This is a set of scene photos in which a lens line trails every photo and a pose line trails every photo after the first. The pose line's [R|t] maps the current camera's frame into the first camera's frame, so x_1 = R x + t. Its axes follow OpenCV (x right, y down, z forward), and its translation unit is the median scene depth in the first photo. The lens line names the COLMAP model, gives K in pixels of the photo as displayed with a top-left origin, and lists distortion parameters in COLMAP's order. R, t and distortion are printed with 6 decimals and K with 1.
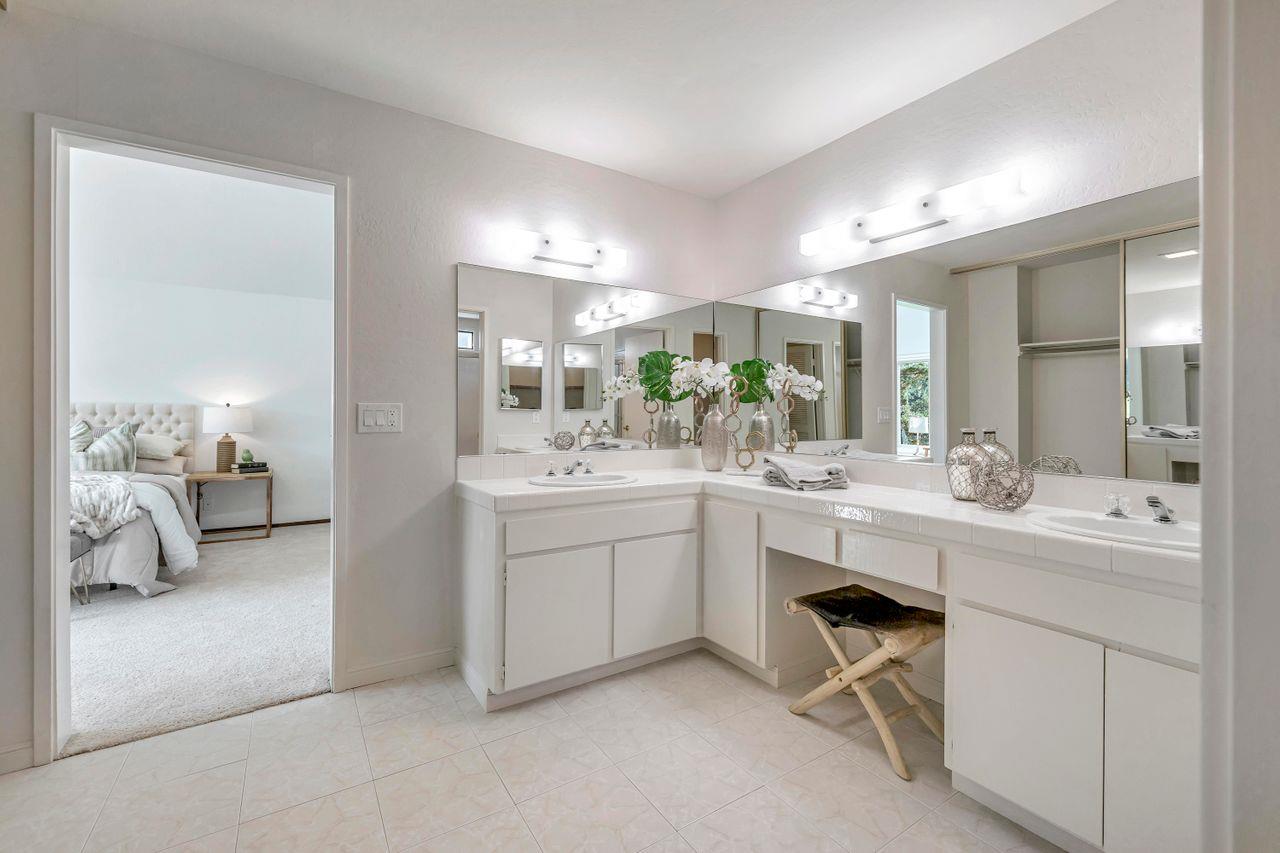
lens RADIAL K [[539.7, 0, 642.2], [0, 539.7, 413.0], [0, 0, 1]] dist [-0.000067, 0.000115]
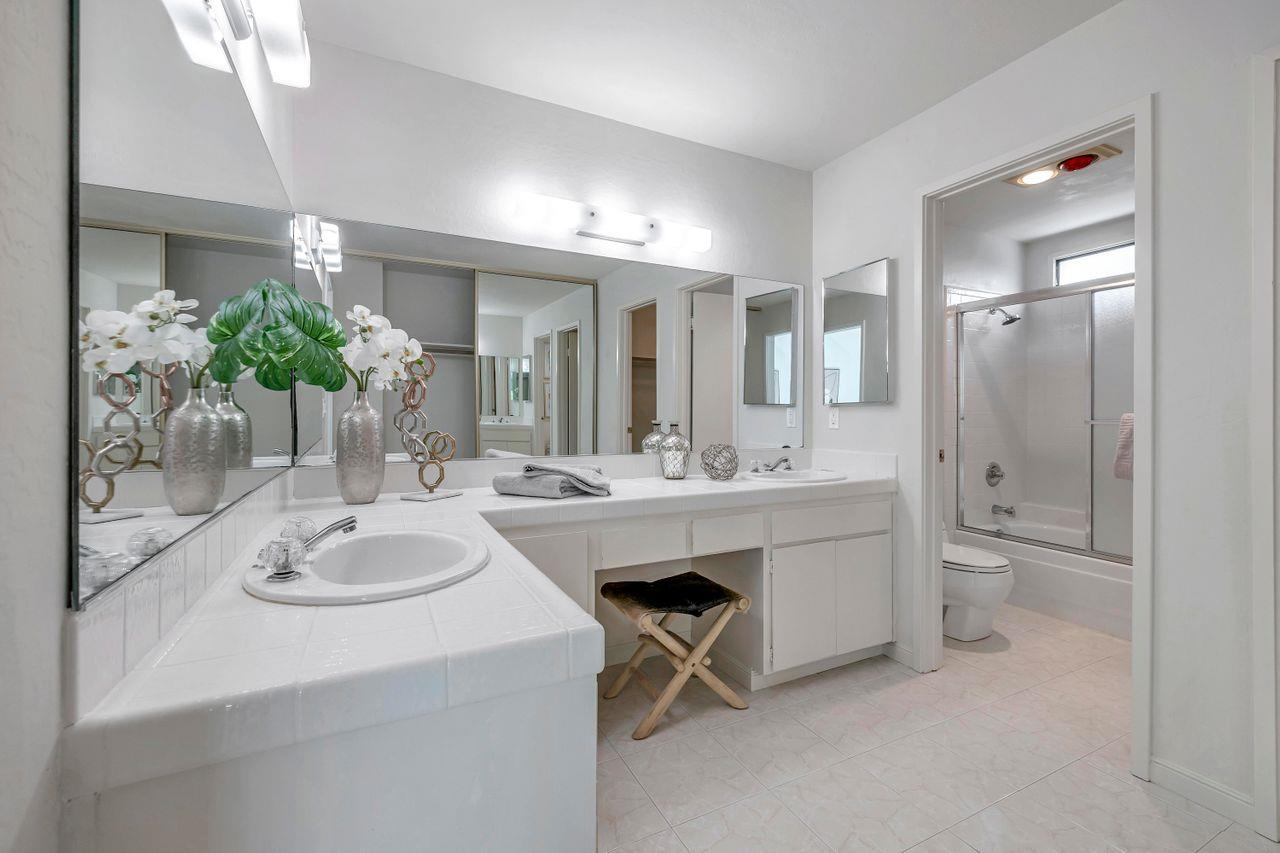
lens RADIAL K [[539.7, 0, 642.2], [0, 539.7, 413.0], [0, 0, 1]] dist [-0.000067, 0.000115]
pose [[0.124847, -0.008601, 0.992139, -0.619721], [-0.004468, 0.999947, 0.009231, -0.001071], [-0.992166, -0.005586, 0.124802, 0.893821]]
